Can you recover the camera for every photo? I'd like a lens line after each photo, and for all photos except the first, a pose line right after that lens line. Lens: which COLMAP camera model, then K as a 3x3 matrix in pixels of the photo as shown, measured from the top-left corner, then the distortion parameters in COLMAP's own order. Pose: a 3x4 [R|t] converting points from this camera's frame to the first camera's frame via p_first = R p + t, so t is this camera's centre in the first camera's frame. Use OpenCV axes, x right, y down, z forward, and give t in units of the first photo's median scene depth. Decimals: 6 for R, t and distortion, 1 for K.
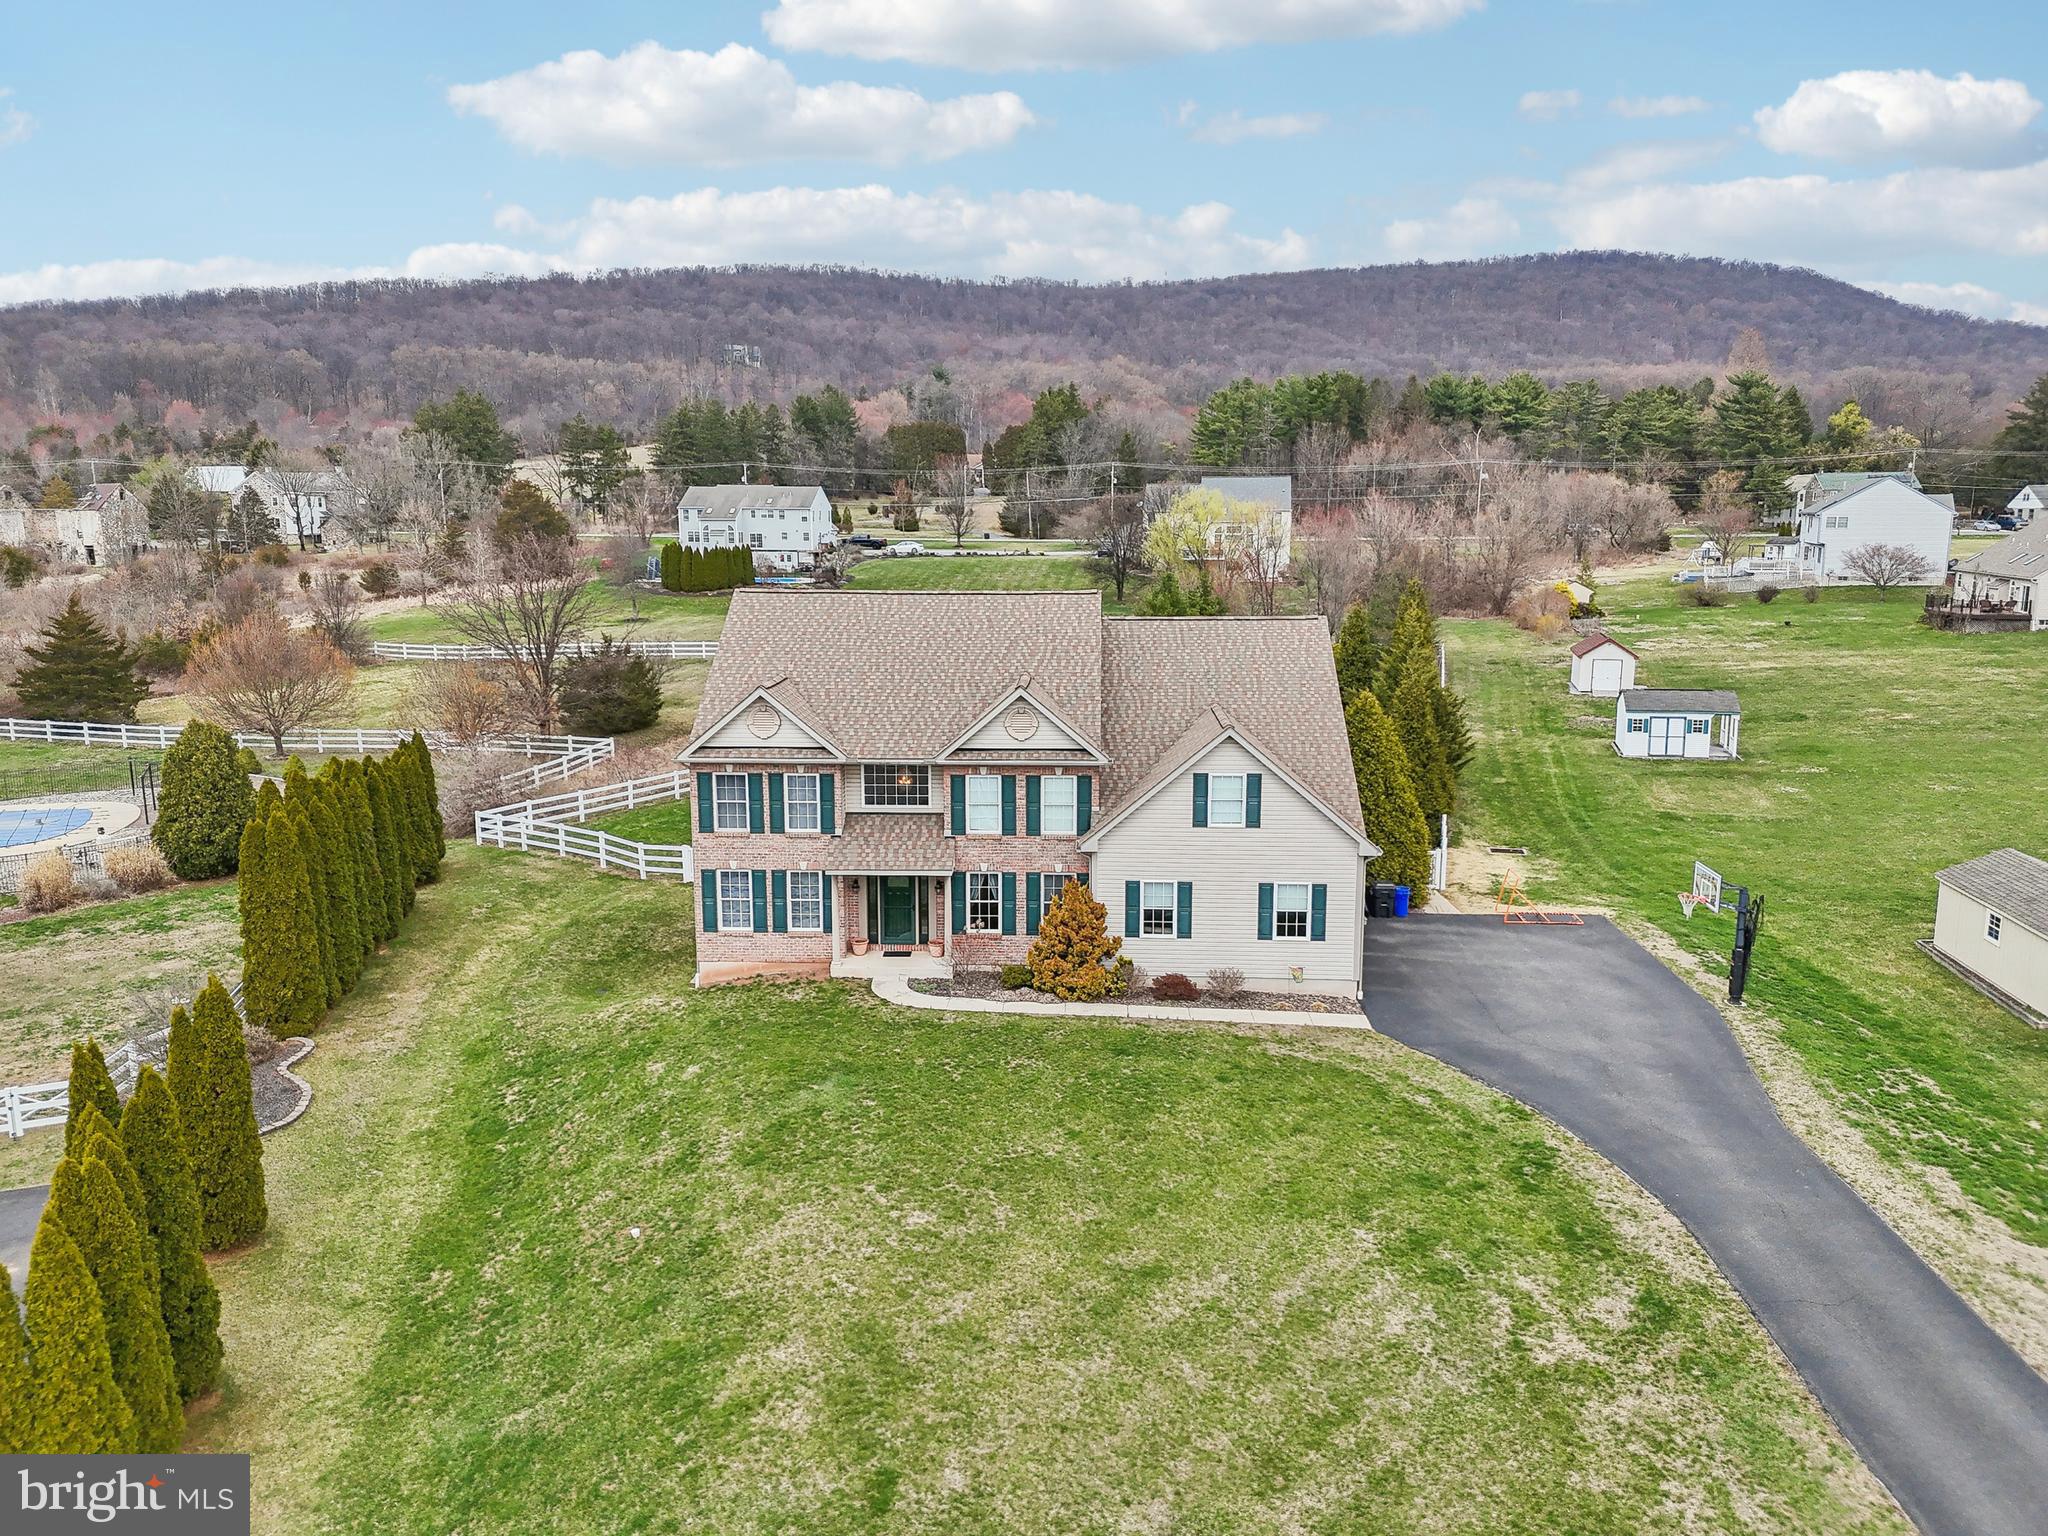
lens RADIAL K [[1442.1, 0, 1024.5], [0, 1442.1, 764.8], [0, 0, 1]] dist [0.074606, -0.070682]
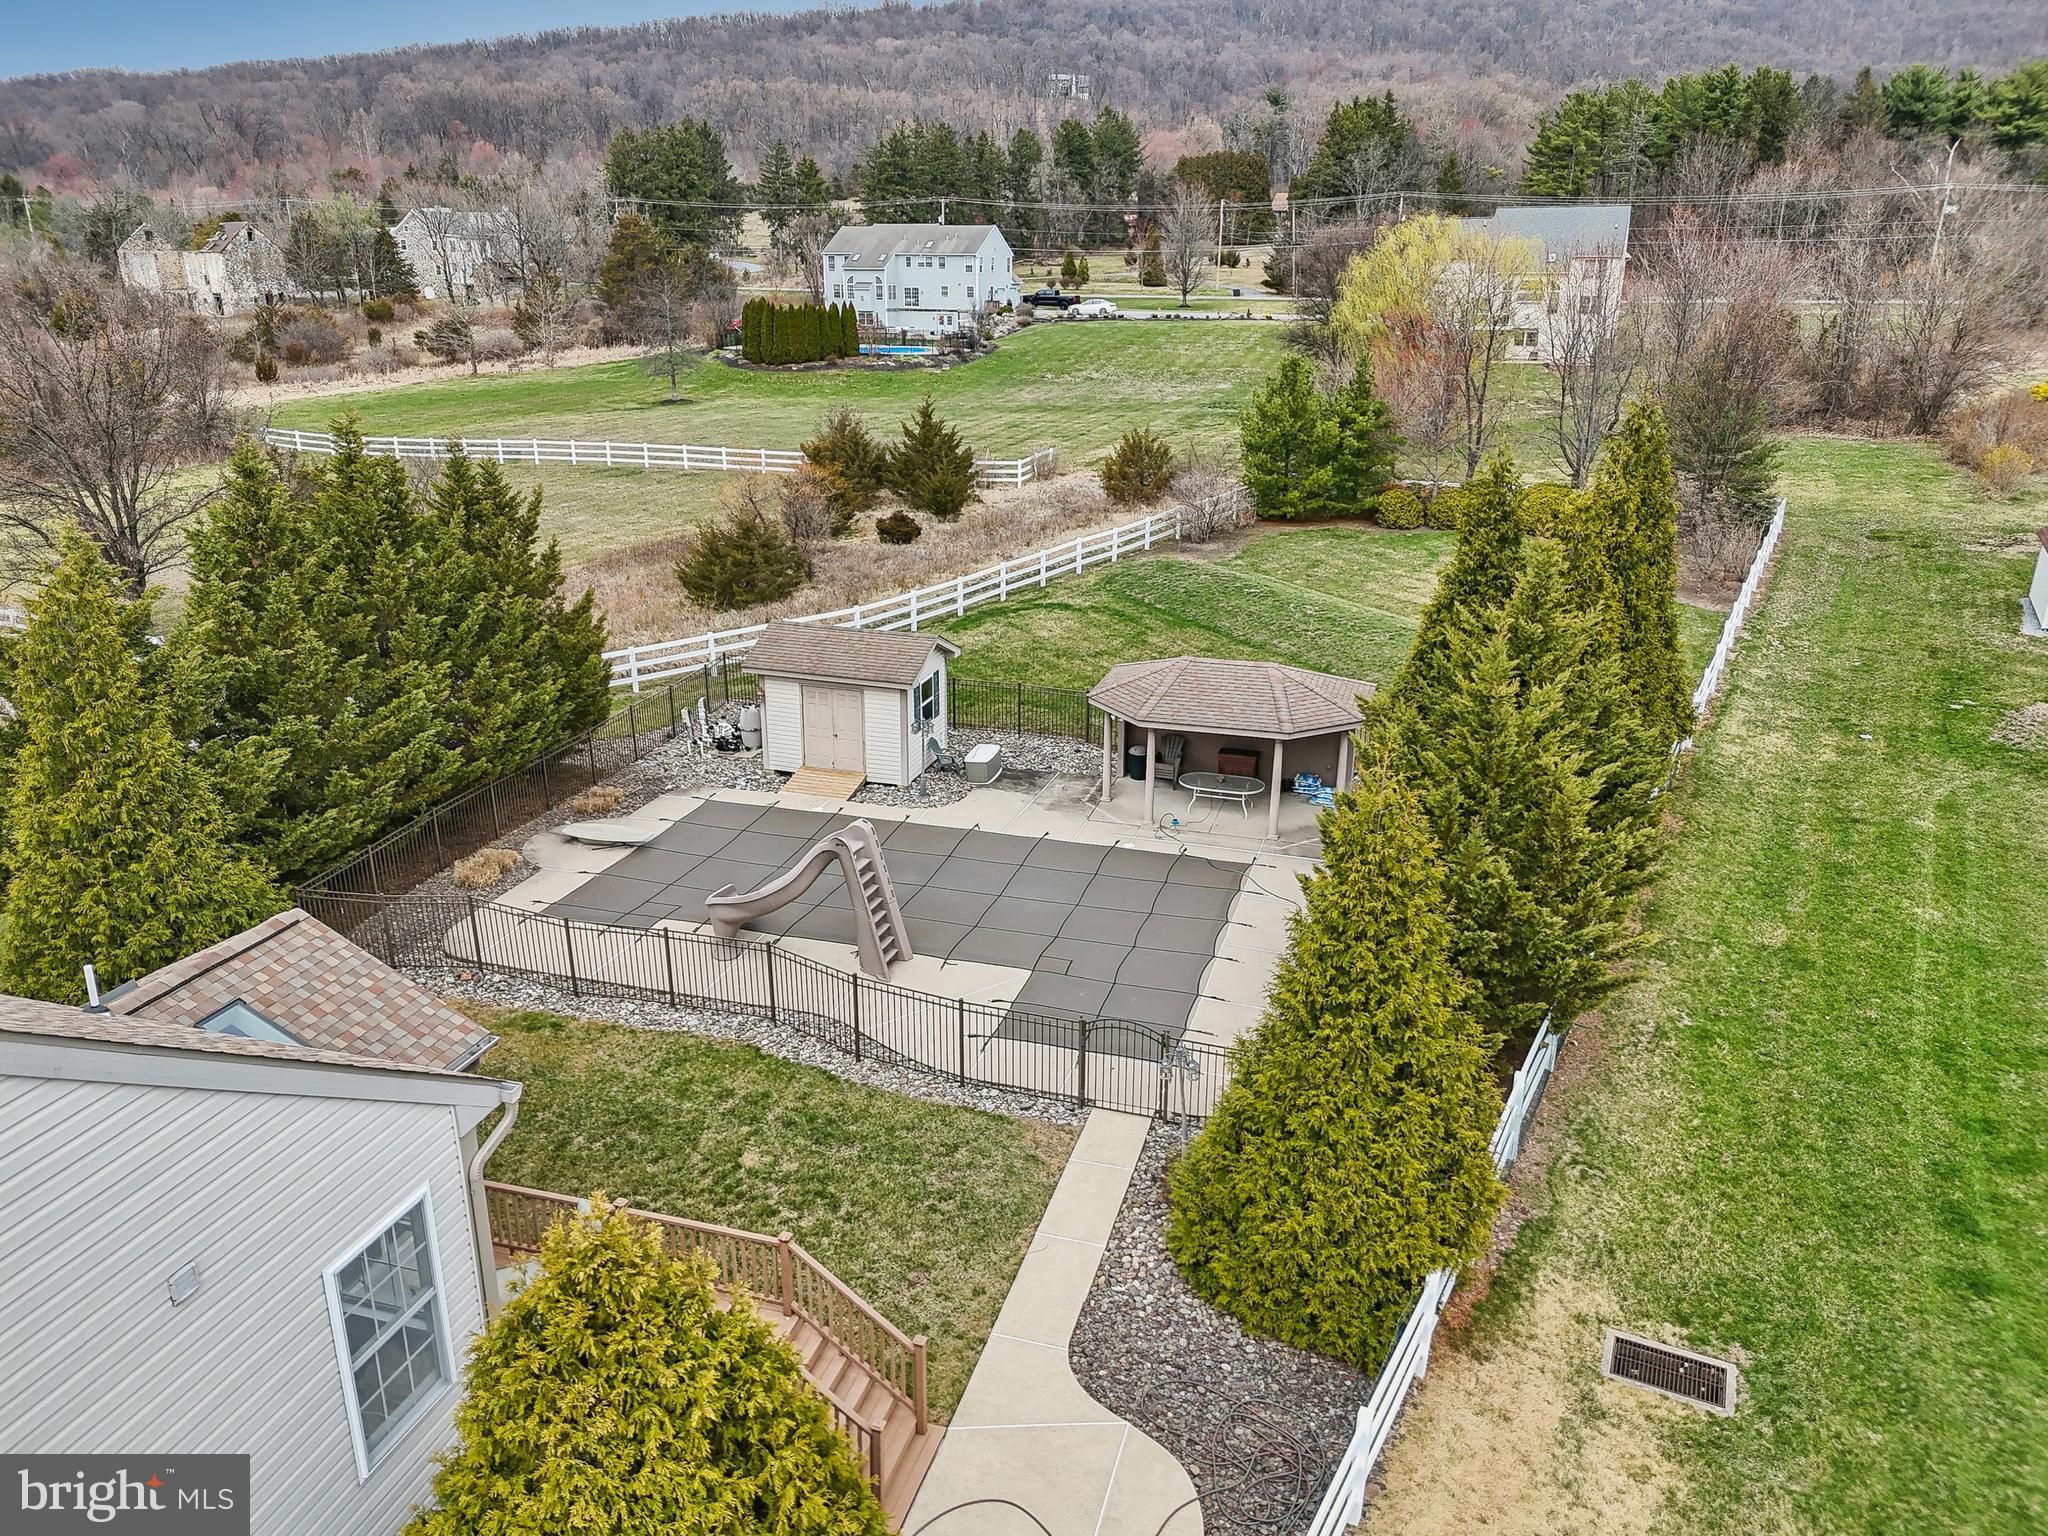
lens RADIAL K [[1442.1, 0, 1018.7], [0, 1442.1, 771.5], [0, 0, 1]] dist [0.074606, -0.070682]
pose [[0.969987, 0.086210, -0.227362, 0.393013], [-0.048949, 0.985127, 0.164706, -0.163234], [0.238180, -0.148634, 0.959780, 1.048297]]
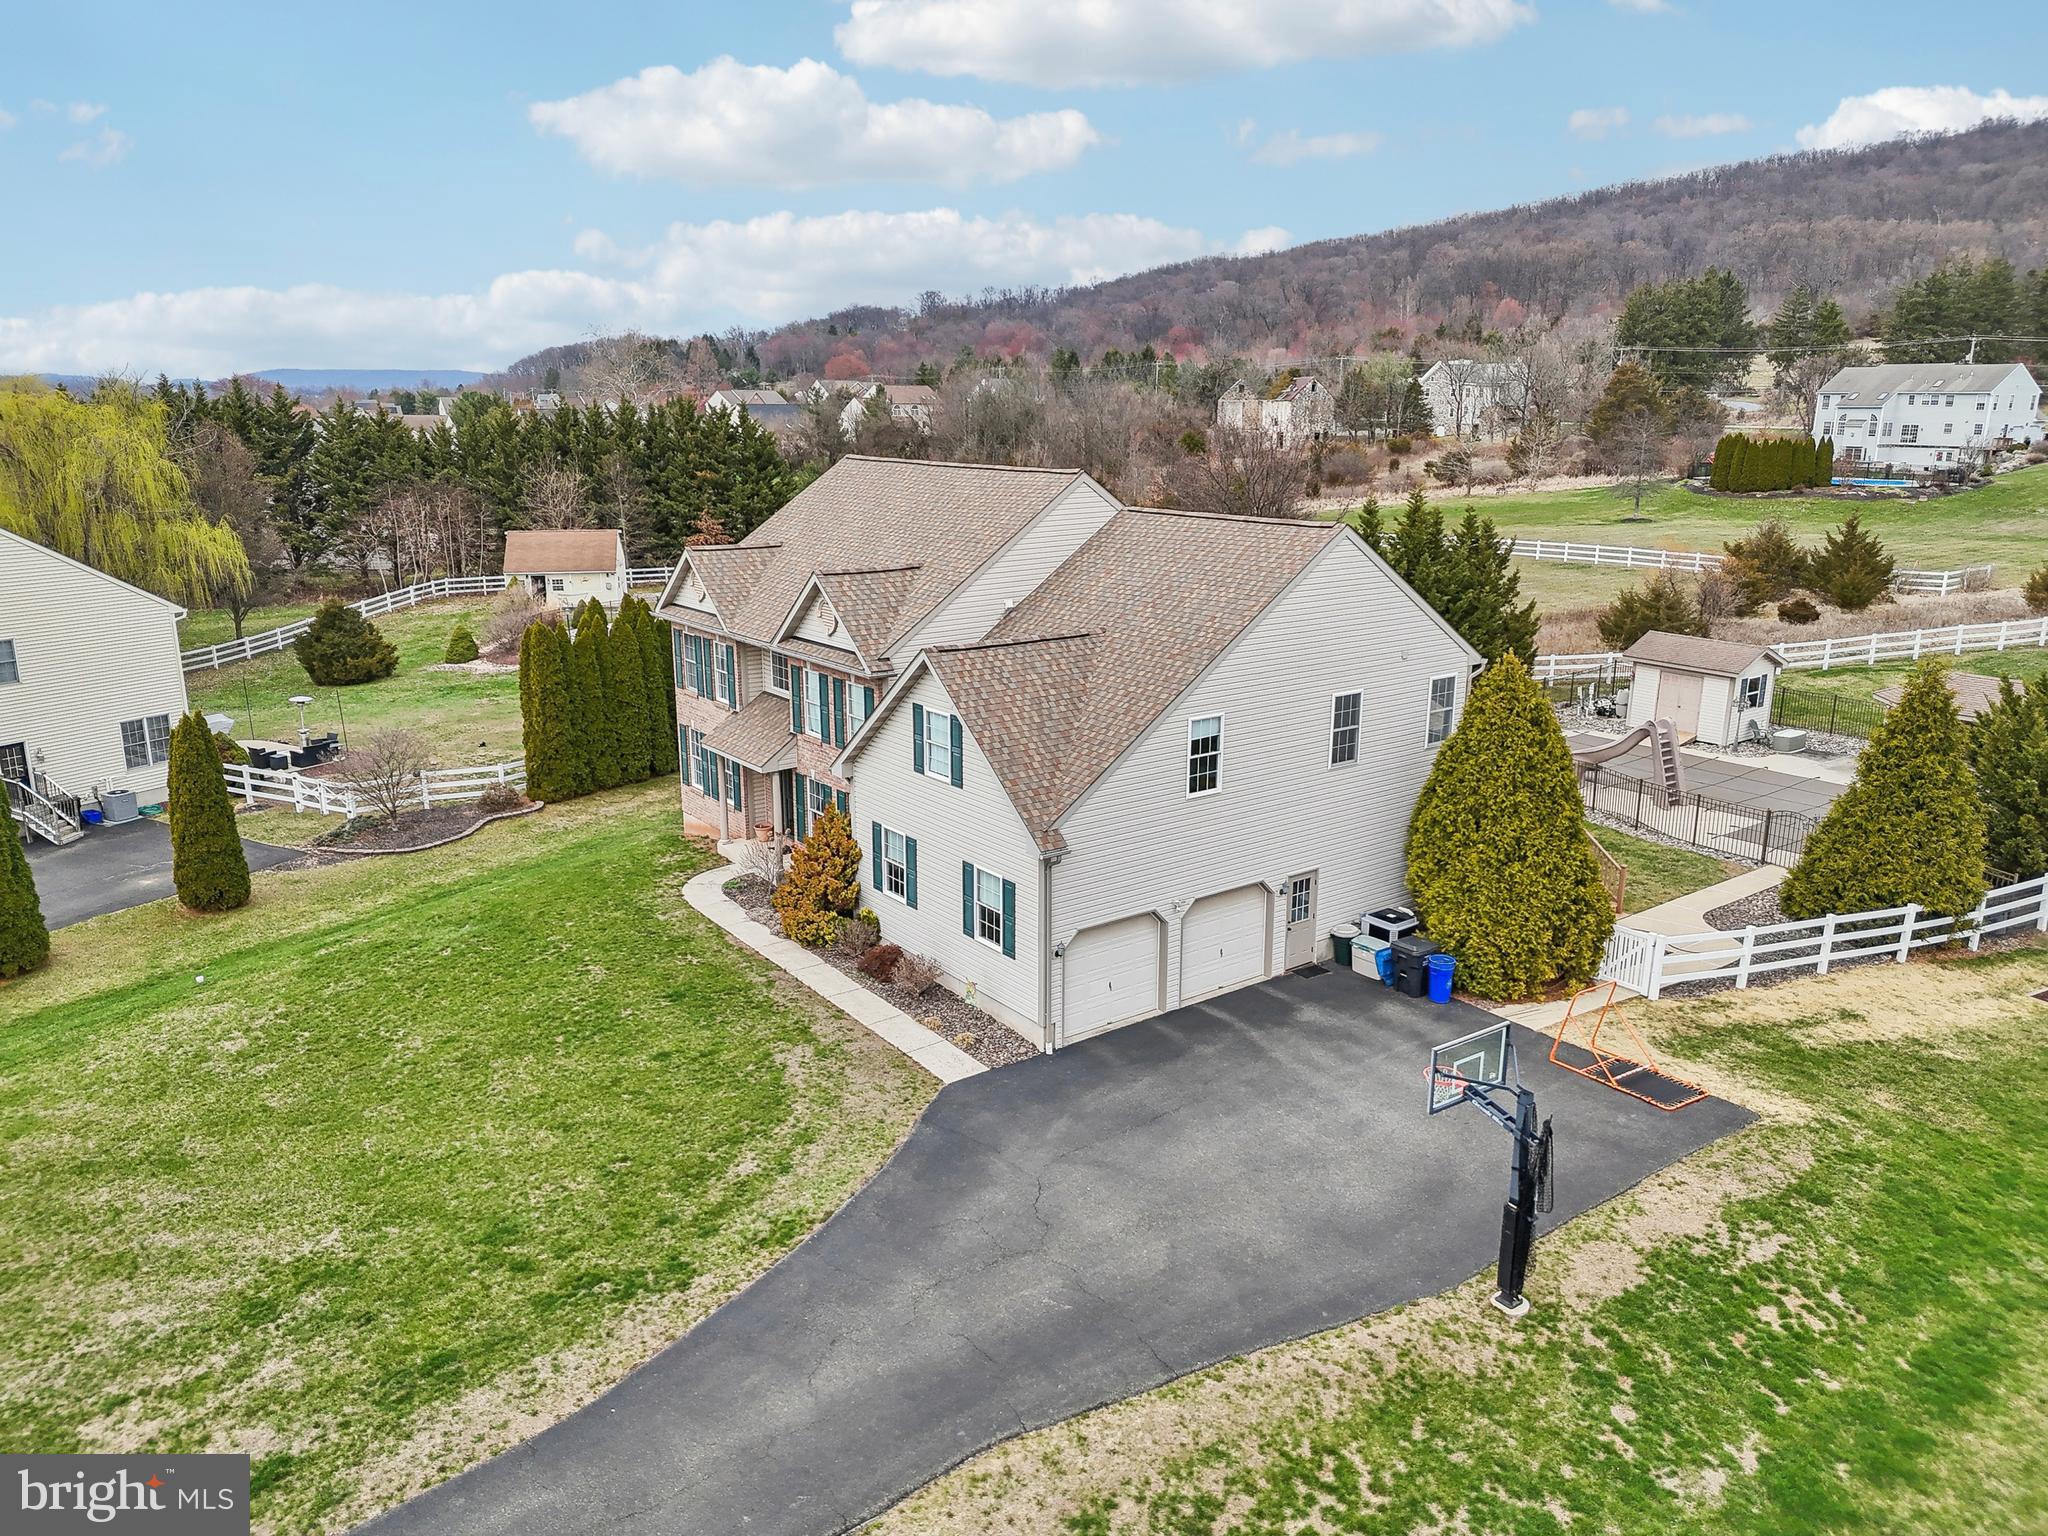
lens RADIAL K [[1442.1, 0, 1029.2], [0, 1442.1, 766.0], [0, 0, 1]] dist [0.074606, -0.070682]
pose [[0.642377, 0.191673, -0.742033, 0.719274], [-0.139765, 0.981282, 0.132478, -0.070561], [0.753536, 0.018610, 0.657143, 0.514744]]
